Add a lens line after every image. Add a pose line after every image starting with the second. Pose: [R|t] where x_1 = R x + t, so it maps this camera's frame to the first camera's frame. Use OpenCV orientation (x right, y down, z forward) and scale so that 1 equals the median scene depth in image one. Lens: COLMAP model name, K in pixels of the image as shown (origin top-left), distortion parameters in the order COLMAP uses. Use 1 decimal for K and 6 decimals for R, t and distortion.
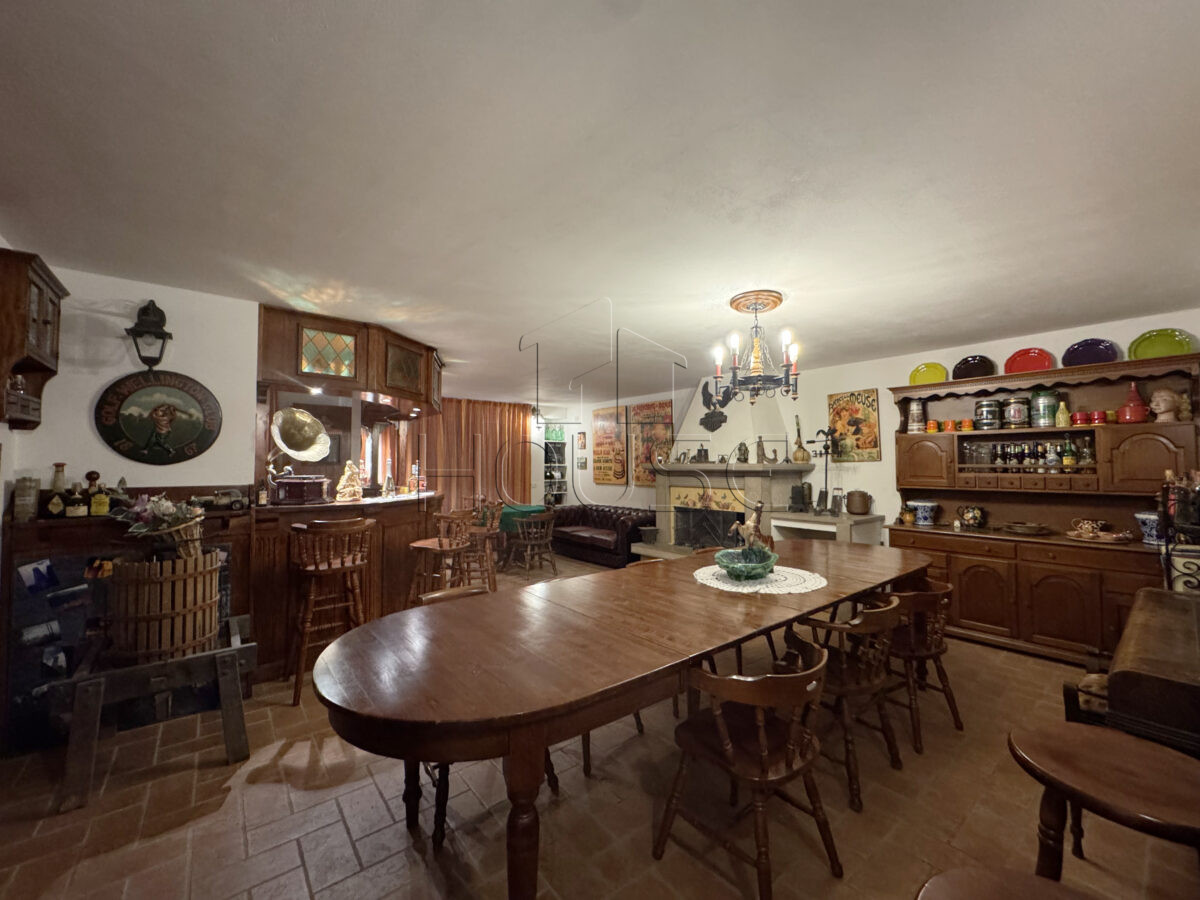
lens RADIAL K [[475.9, 0, 597.1], [0, 475.9, 447.0], [0, 0, 1]] dist [-0.006449, 0.000276]
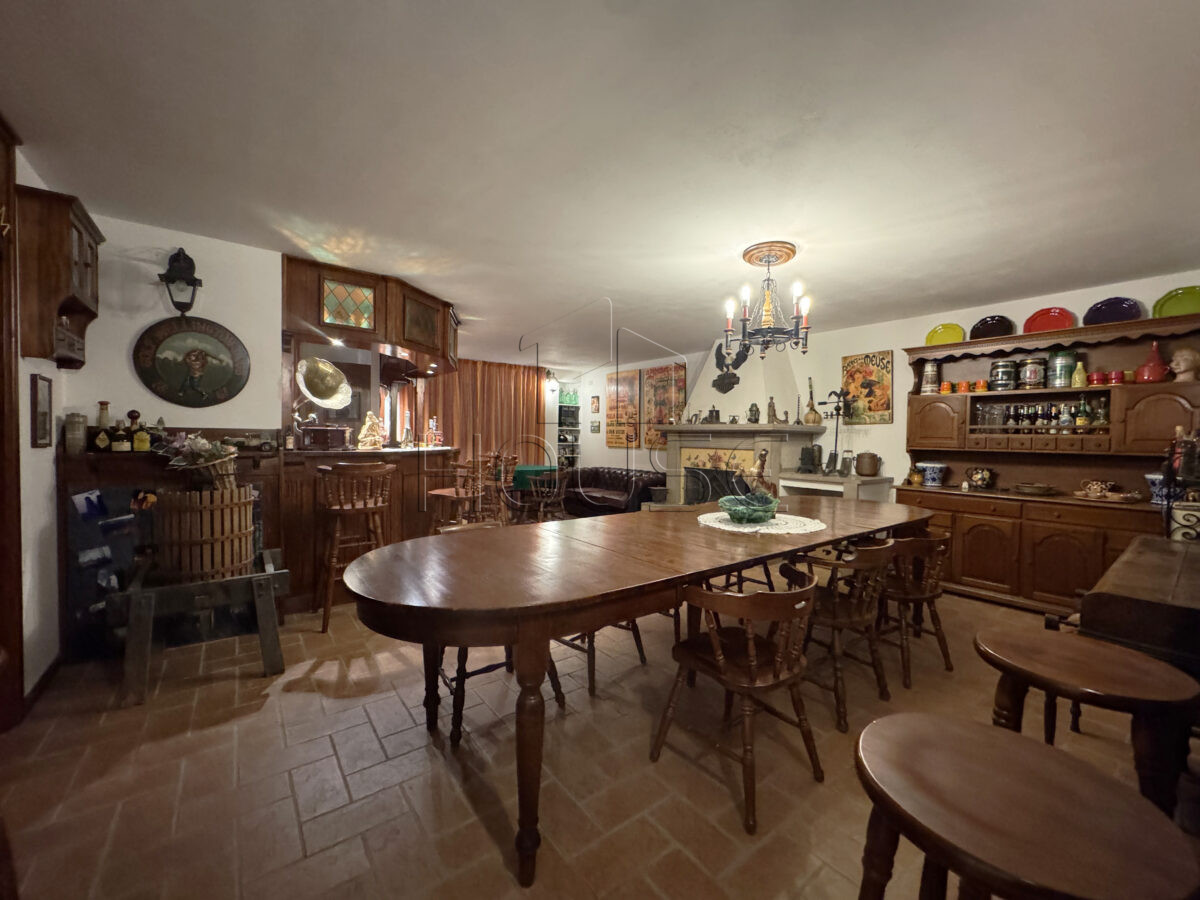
lens RADIAL K [[475.9, 0, 597.1], [0, 475.9, 447.0], [0, 0, 1]] dist [-0.006449, 0.000276]
pose [[0.999397, 0.017142, -0.030190, 0.009453], [-0.015321, 0.998108, 0.059545, 0.043448], [0.031154, -0.059046, 0.997769, -0.030513]]
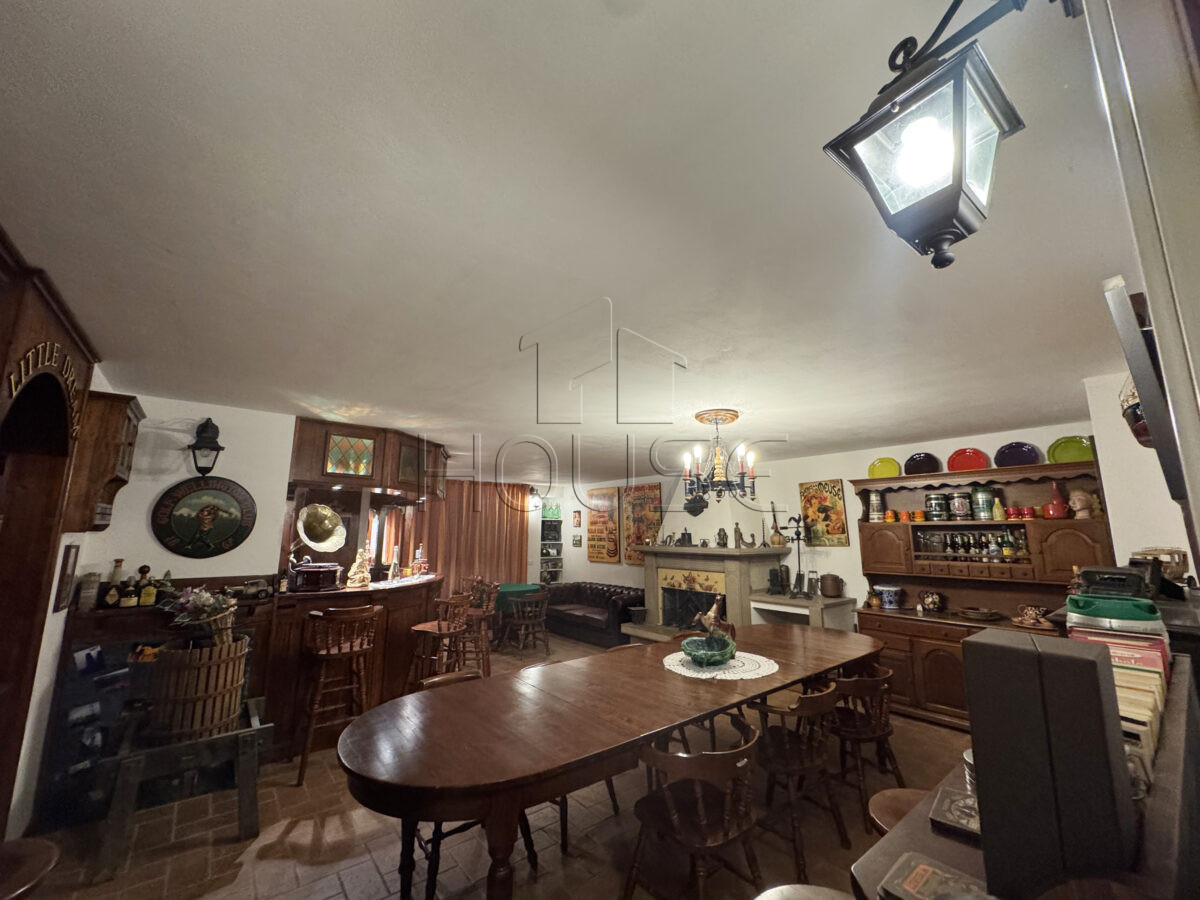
lens RADIAL K [[475.9, 0, 597.1], [0, 475.9, 447.0], [0, 0, 1]] dist [-0.006449, 0.000276]
pose [[0.999995, 0.001545, -0.002914, 0.039096], [-0.001940, 0.990047, -0.140724, -0.060633], [0.002667, 0.140729, 0.990045, -0.153429]]
